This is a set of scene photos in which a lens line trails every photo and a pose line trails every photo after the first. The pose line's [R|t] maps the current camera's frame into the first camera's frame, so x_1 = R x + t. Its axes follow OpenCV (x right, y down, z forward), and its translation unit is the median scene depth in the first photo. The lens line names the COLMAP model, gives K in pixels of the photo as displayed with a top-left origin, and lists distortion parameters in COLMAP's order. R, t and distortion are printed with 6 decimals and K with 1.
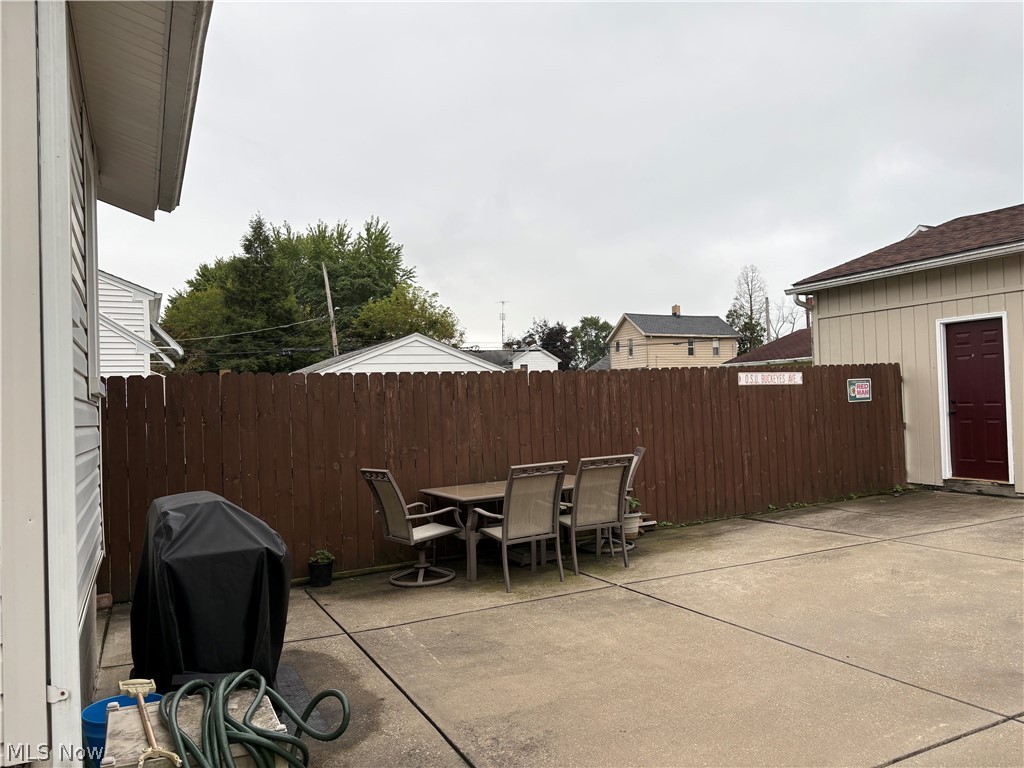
lens RADIAL K [[766.3, 0, 512.0], [0, 766.3, 384.0], [0, 0, 1]] dist [0.042542, -0.055310]
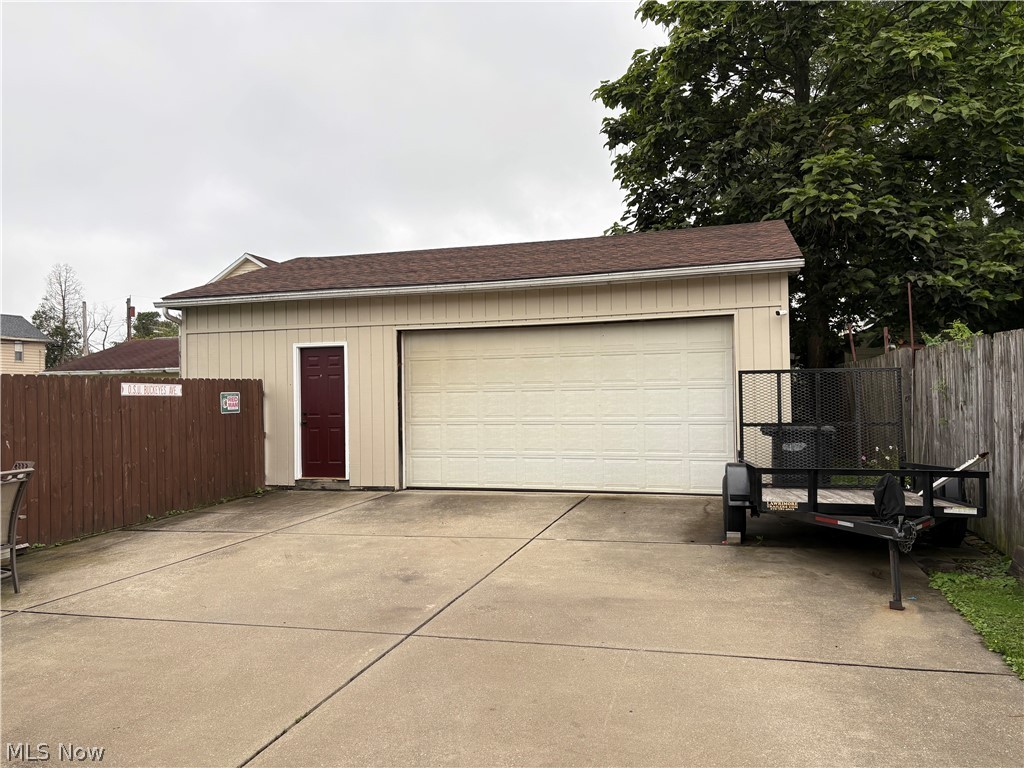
lens RADIAL K [[766.3, 0, 512.0], [0, 766.3, 384.0], [0, 0, 1]] dist [0.042542, -0.055310]
pose [[0.669028, 0.035944, 0.742368, -0.101868], [-0.023075, 0.999353, -0.027591, 0.002439], [-0.742879, 0.001329, 0.669424, -0.030614]]
